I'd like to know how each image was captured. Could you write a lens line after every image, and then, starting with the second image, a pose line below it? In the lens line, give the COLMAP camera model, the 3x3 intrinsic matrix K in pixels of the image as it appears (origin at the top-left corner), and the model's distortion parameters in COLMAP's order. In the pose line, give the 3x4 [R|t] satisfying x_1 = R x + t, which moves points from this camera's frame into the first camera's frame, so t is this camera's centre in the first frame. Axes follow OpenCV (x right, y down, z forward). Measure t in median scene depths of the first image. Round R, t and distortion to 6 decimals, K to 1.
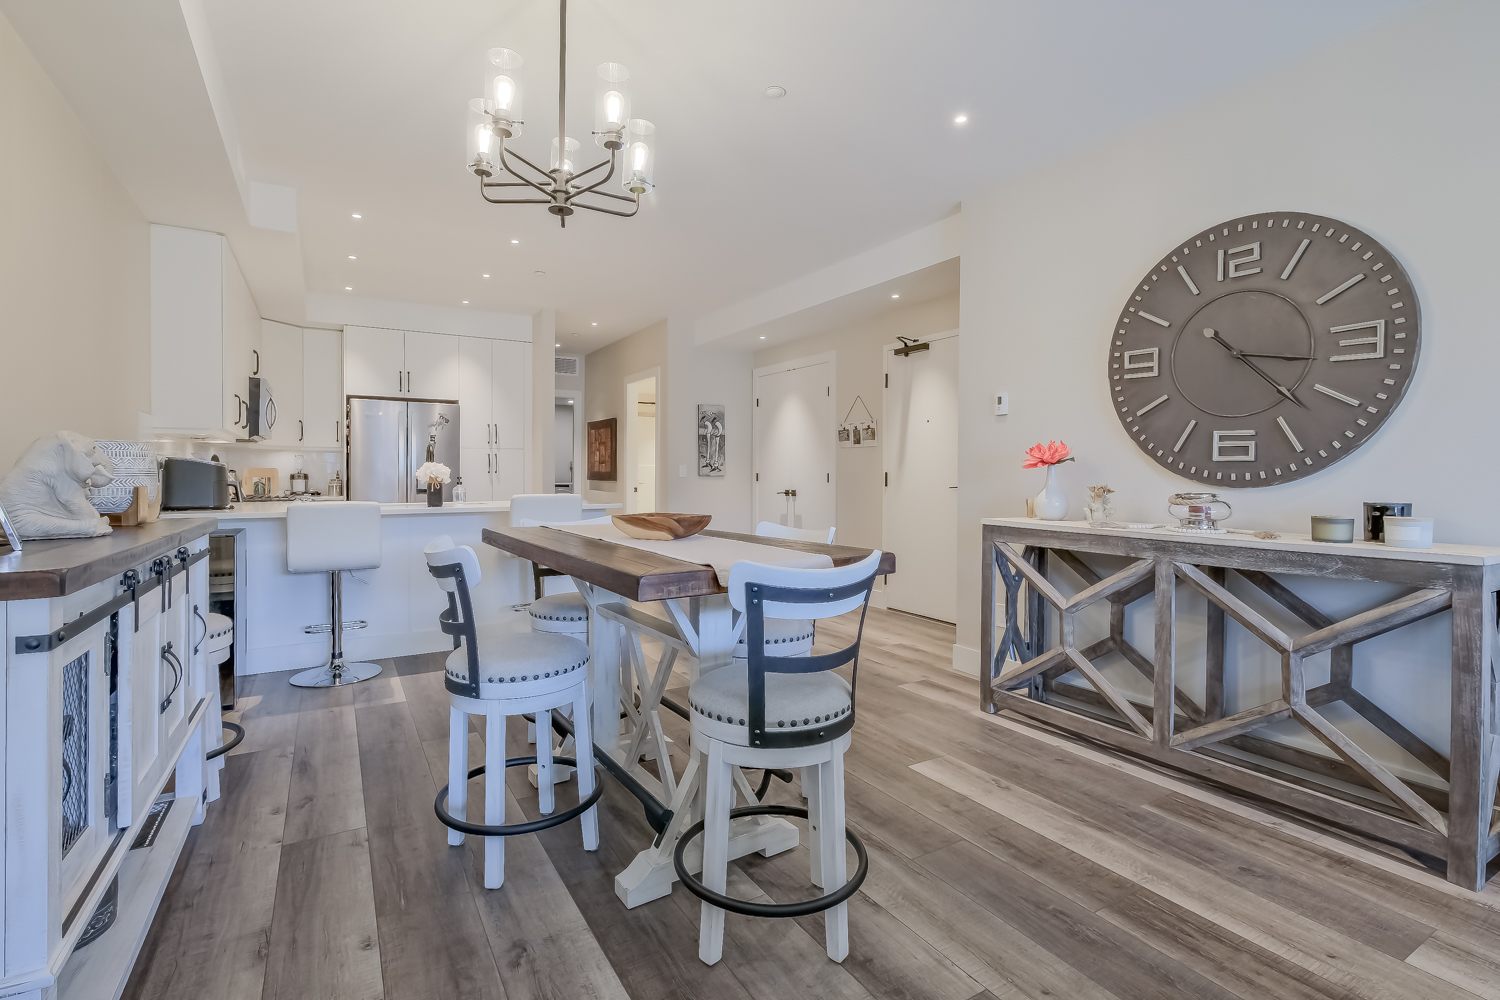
lens RADIAL K [[698.1, 0, 739.9], [0, 698.1, 478.8], [0, 0, 1]] dist [0.000801, 0.000254]
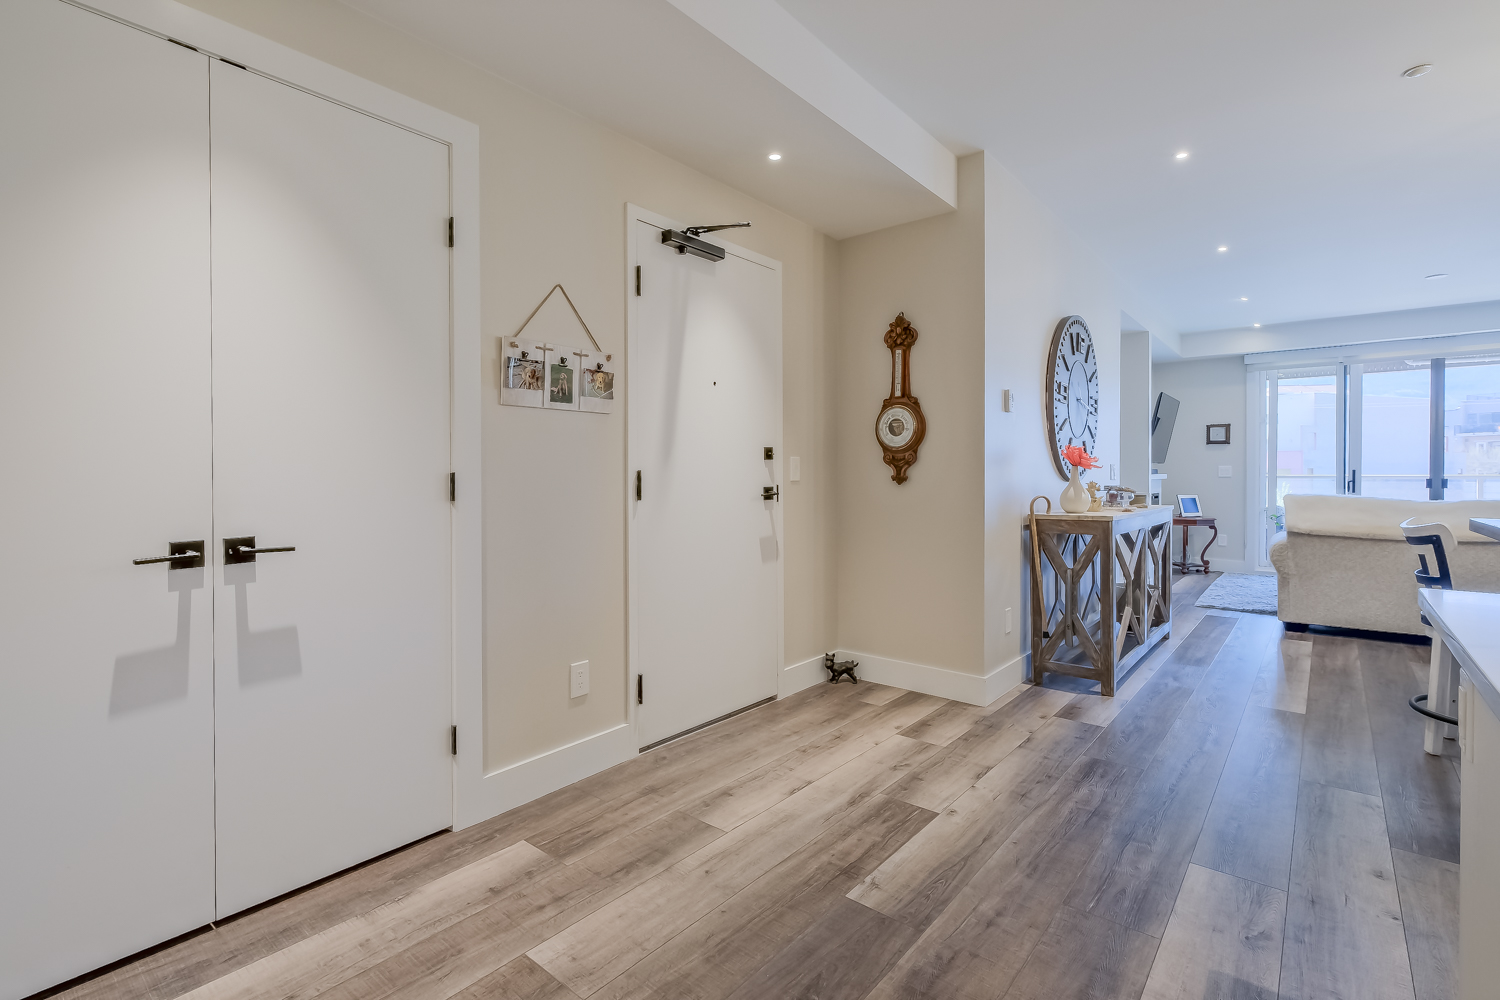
lens RADIAL K [[700.8, 0, 747.3], [0, 700.8, 477.4], [0, 0, 1]] dist [-0.000054, -0.000008]
pose [[-0.339003, -0.007302, 0.940757, -0.412859], [0.006666, 0.999926, 0.010163, -0.014061], [-0.940762, 0.009716, -0.338930, 1.665441]]
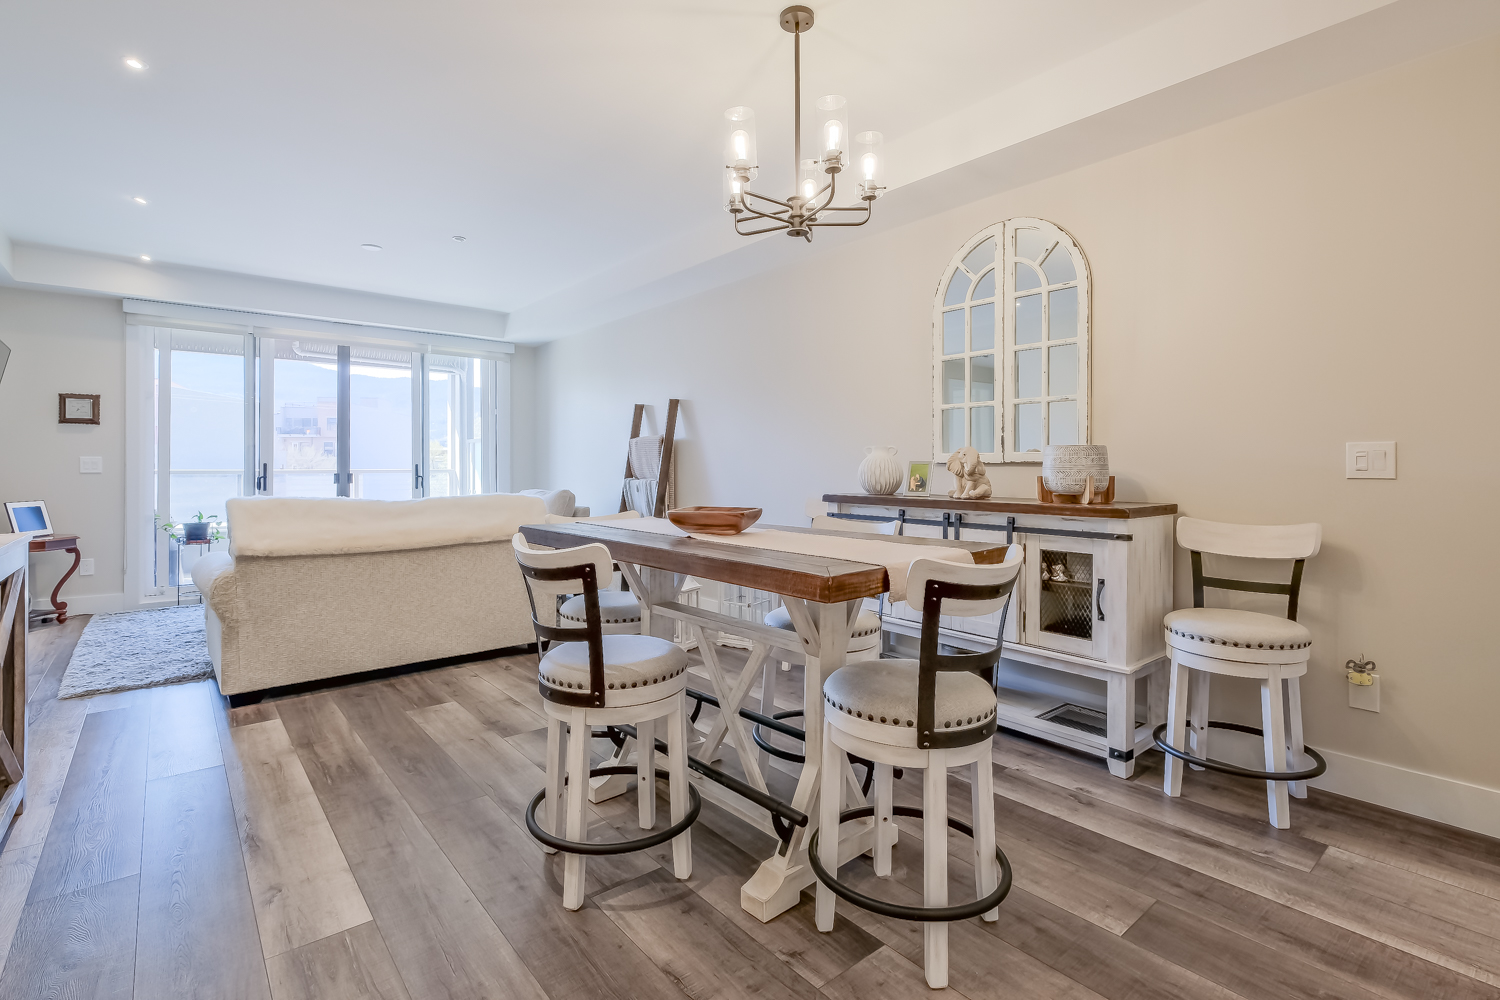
lens RADIAL K [[703.2, 0, 743.9], [0, 703.2, 467.9], [0, 0, 1]] dist [-0.000798, 0.000051]
pose [[-0.987546, -0.001009, -0.157329, 0.002884], [-0.002155, 0.999972, 0.007118, -0.007707], [0.157318, 0.007369, -0.987521, 1.212619]]
